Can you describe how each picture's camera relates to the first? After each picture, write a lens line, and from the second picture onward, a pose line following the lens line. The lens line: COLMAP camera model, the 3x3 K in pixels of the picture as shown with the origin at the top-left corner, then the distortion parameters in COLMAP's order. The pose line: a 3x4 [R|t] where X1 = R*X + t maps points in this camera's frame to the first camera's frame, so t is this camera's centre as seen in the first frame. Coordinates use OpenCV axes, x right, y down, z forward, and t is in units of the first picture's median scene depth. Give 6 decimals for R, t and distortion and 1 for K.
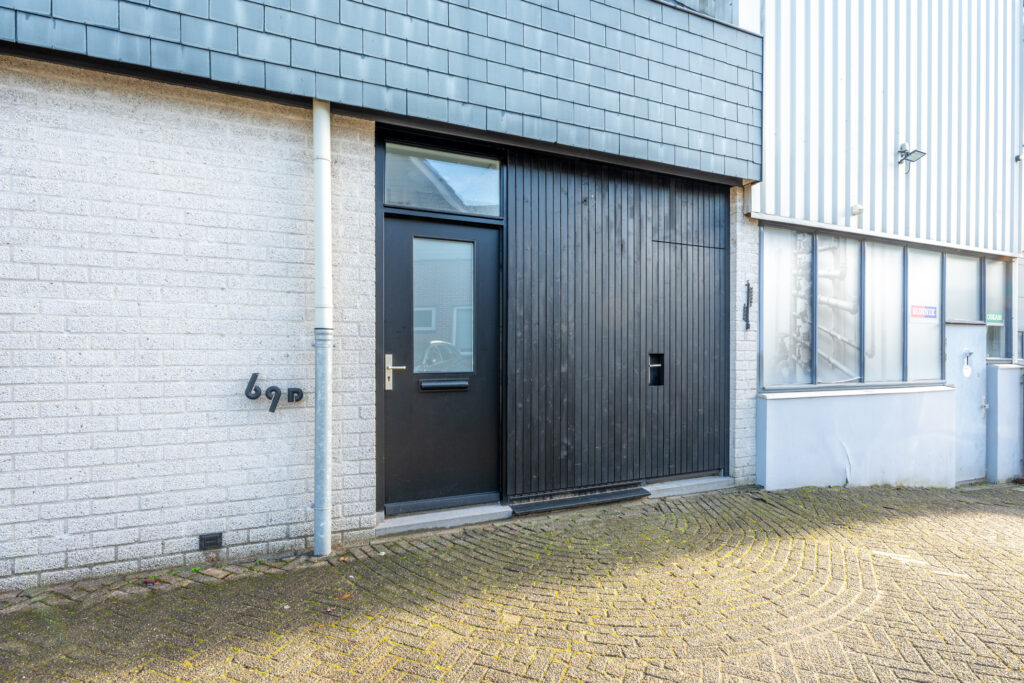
lens RADIAL K [[486.8, 0, 511.5], [0, 486.8, 346.3], [0, 0, 1]] dist [-0.000981, -0.000171]
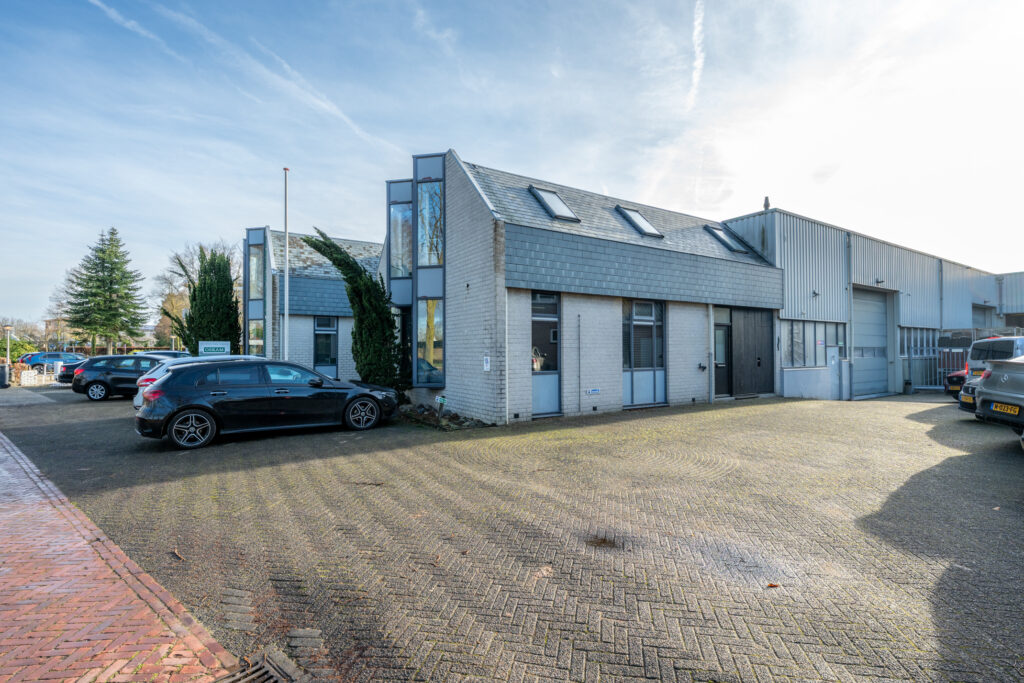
lens RADIAL K [[472.0, 0, 512.3], [0, 472.0, 340.5], [0, 0, 1]] dist [0.000501, 0.000043]
pose [[0.985362, -0.004419, 0.170417, -1.747355], [0.008275, 0.999726, -0.021918, -0.041786], [-0.170273, 0.023007, 0.985128, -1.777220]]
